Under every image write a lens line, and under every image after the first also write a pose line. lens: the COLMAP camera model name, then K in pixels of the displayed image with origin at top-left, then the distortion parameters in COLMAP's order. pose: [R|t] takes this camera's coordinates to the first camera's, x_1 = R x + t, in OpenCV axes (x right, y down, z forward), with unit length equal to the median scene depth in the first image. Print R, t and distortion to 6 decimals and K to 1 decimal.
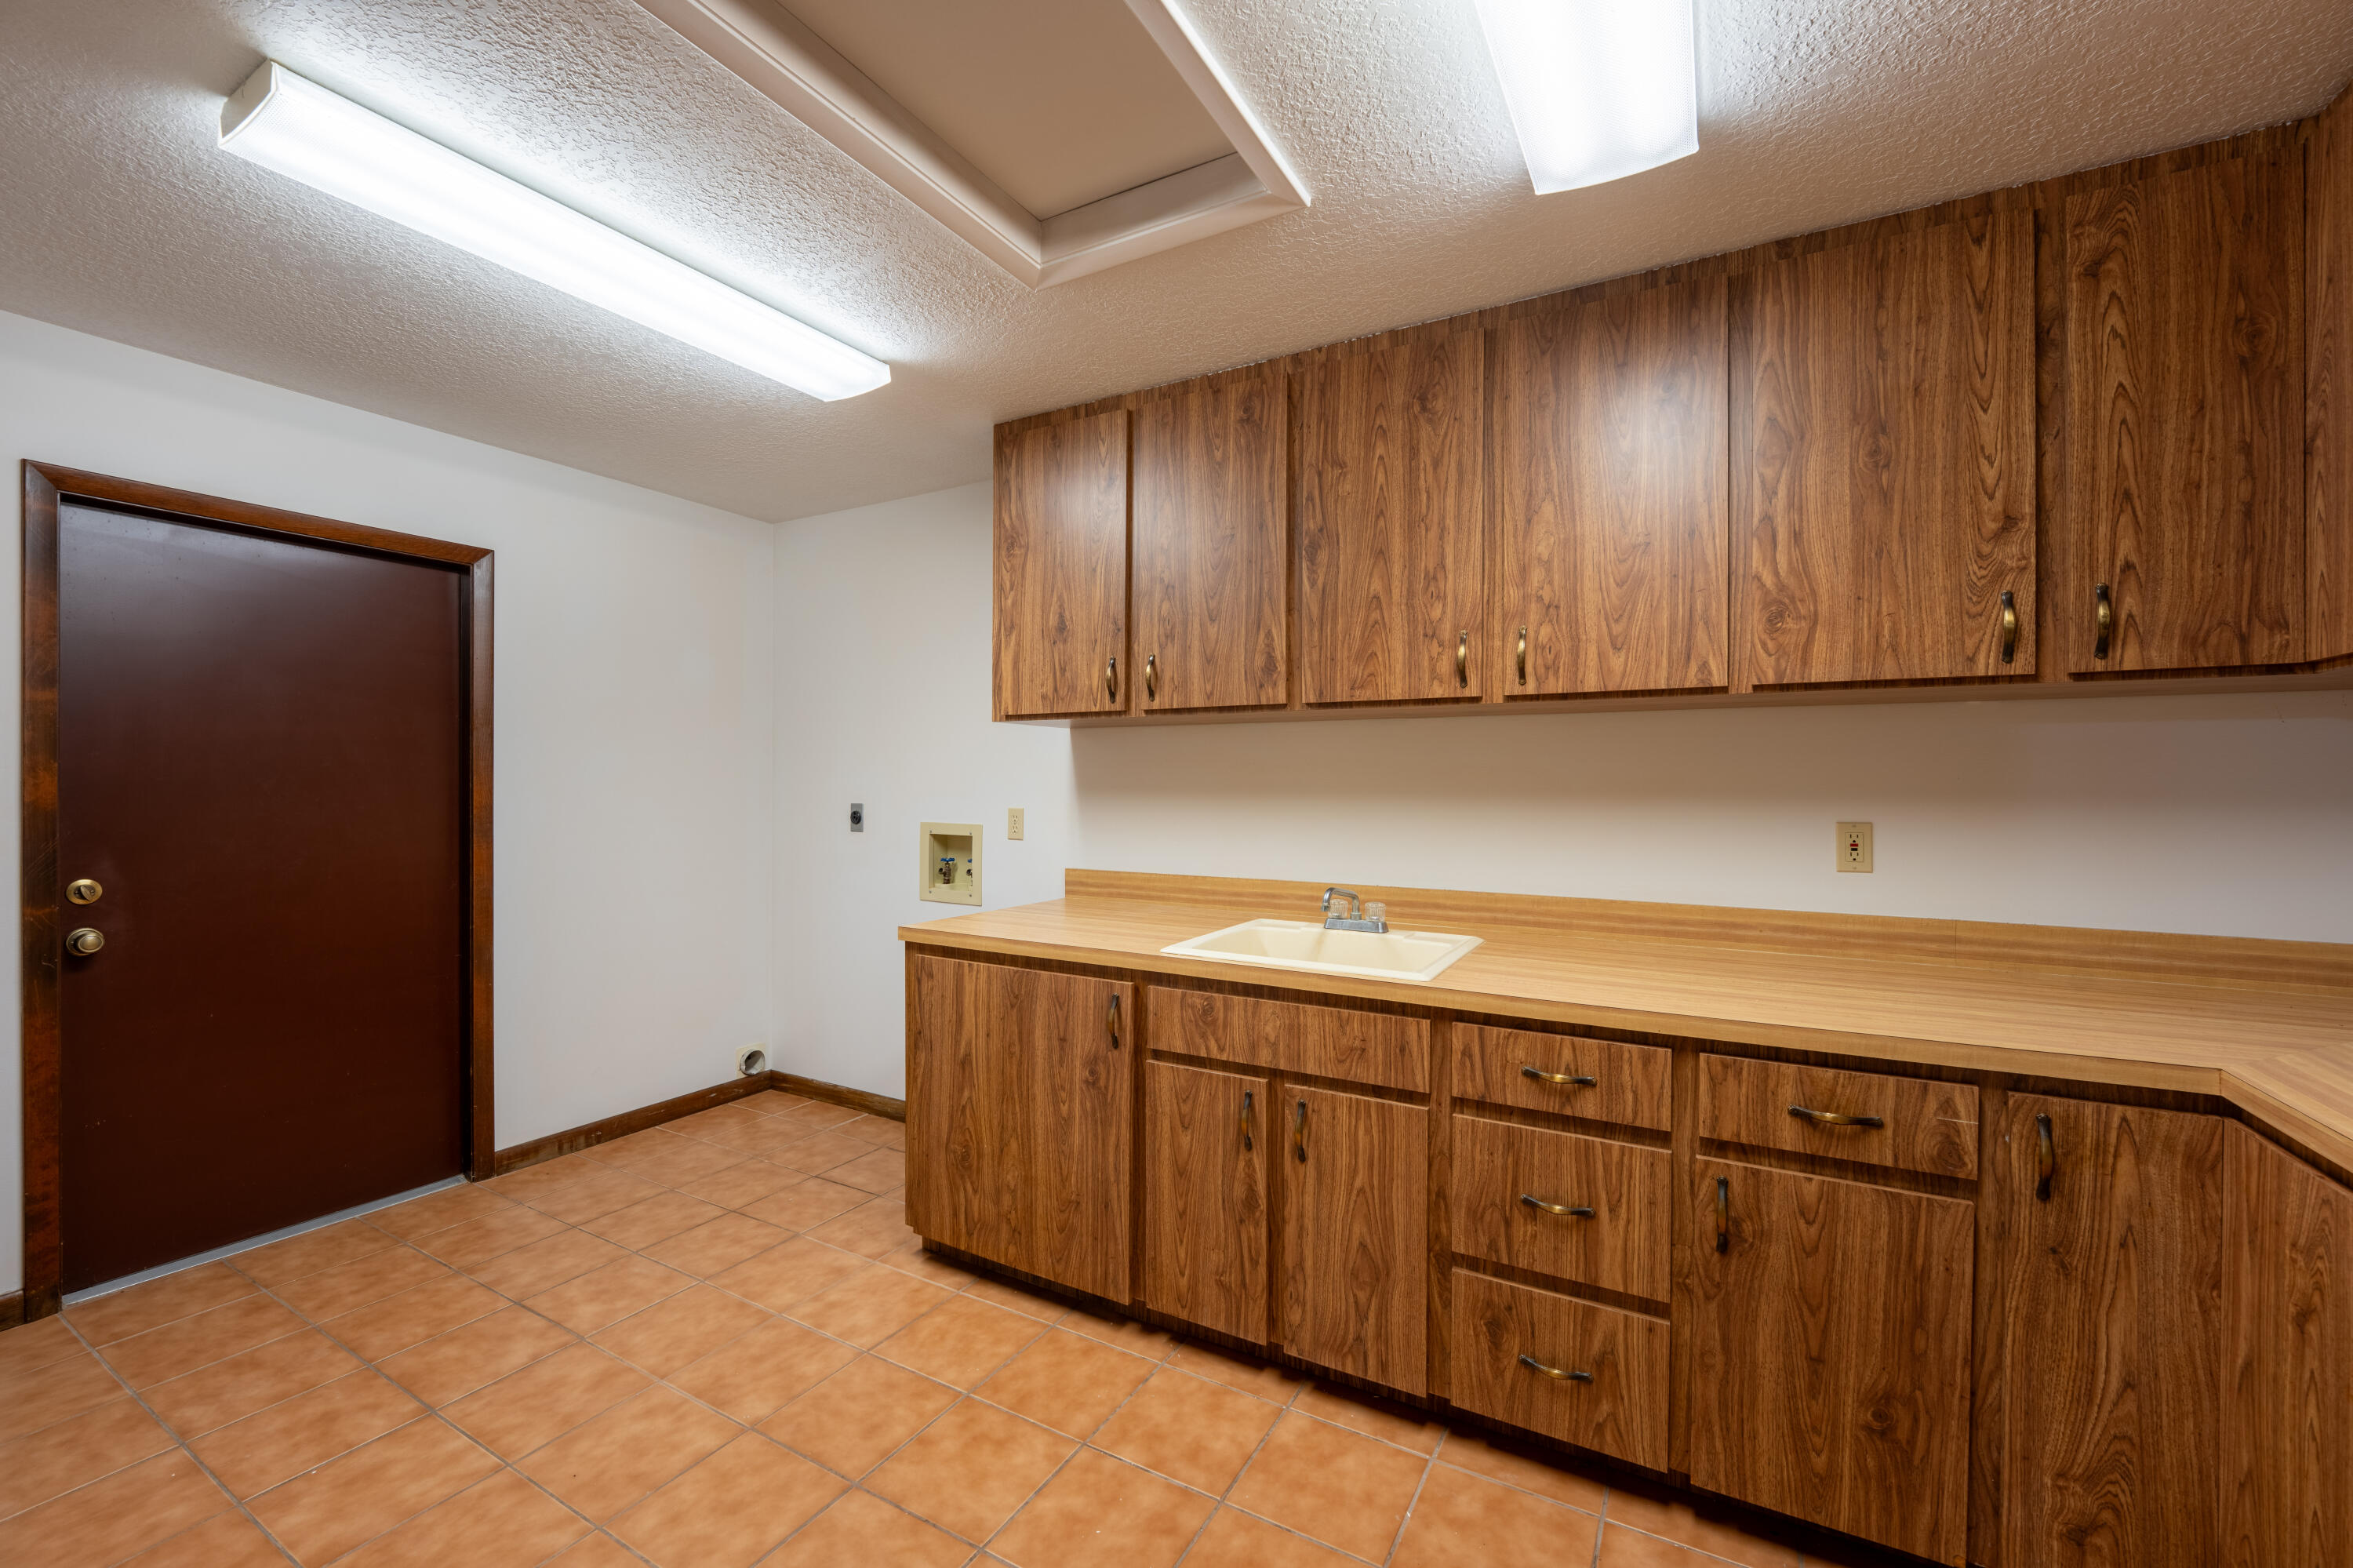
lens RADIAL K [[960.2, 0, 1176.5], [0, 960.2, 784.0], [0, 0, 1]] dist [-0.001297, -0.000160]
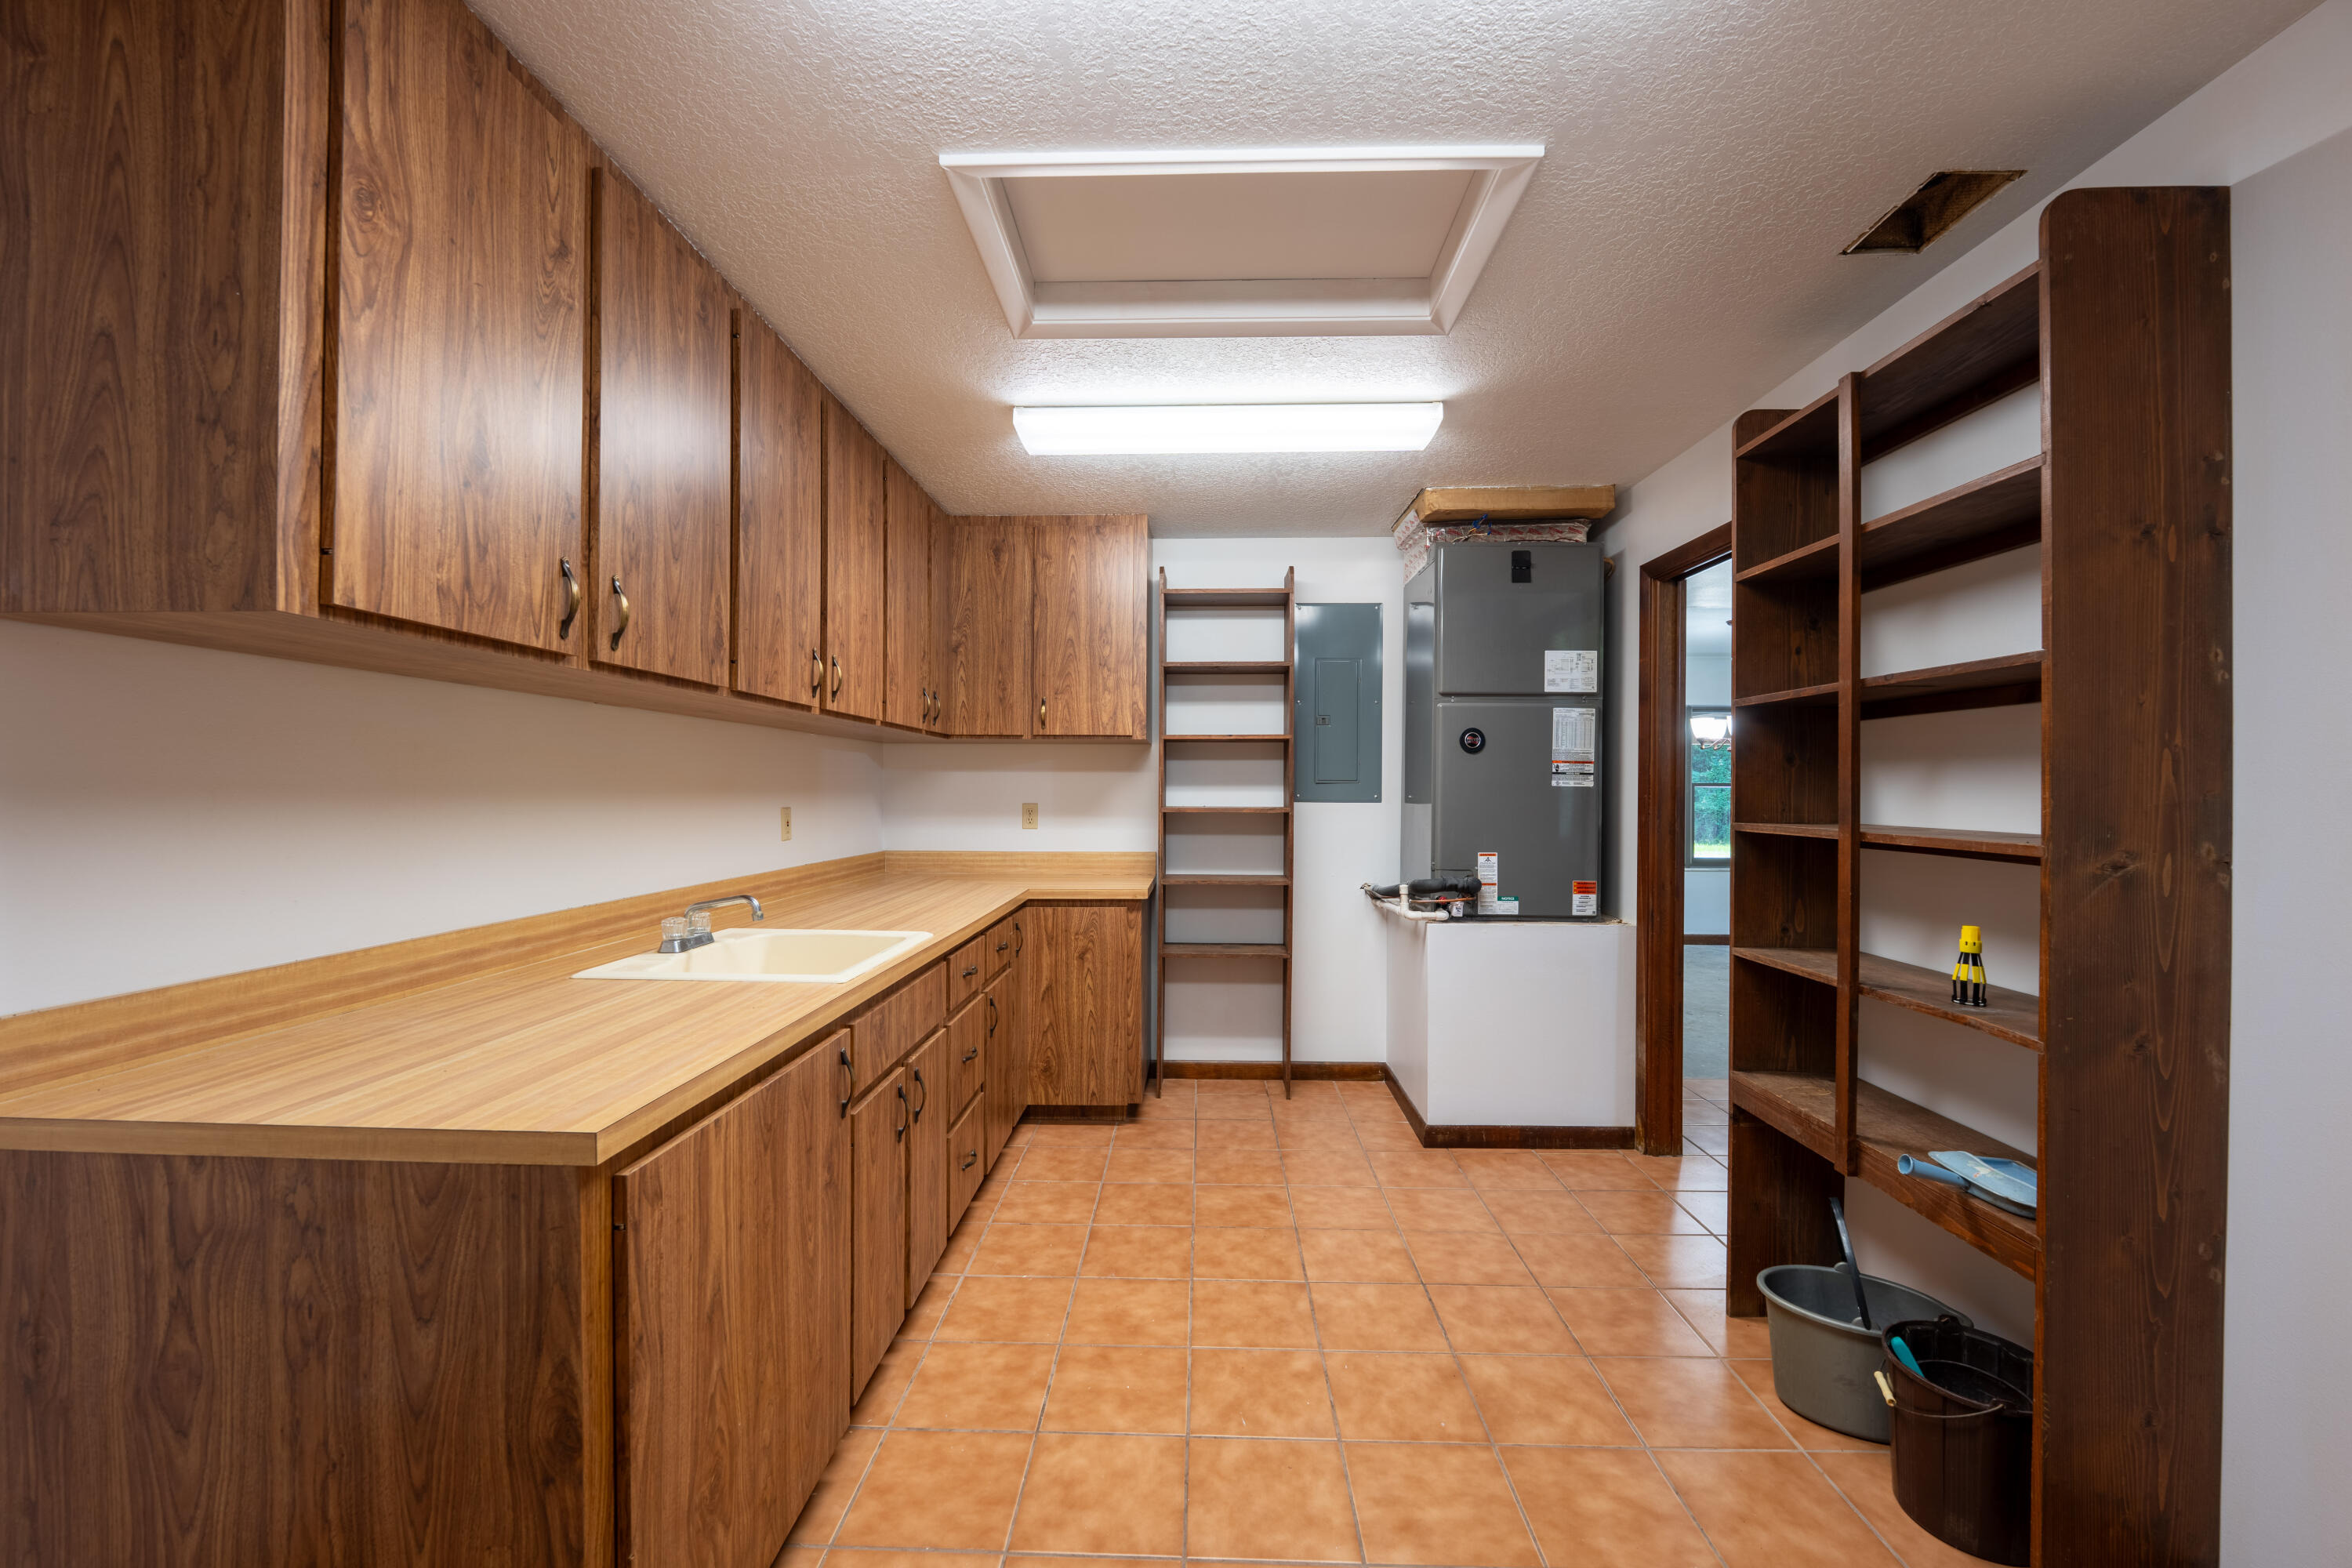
lens RADIAL K [[947.1, 0, 1176.0], [0, 947.1, 784.0], [0, 0, 1]] dist [-0.008687, 0.000476]
pose [[-0.468729, -0.003626, 0.883334, -0.766032], [-0.009523, 0.999954, -0.000949, -0.001348], [-0.883290, -0.008857, -0.468742, 0.982816]]
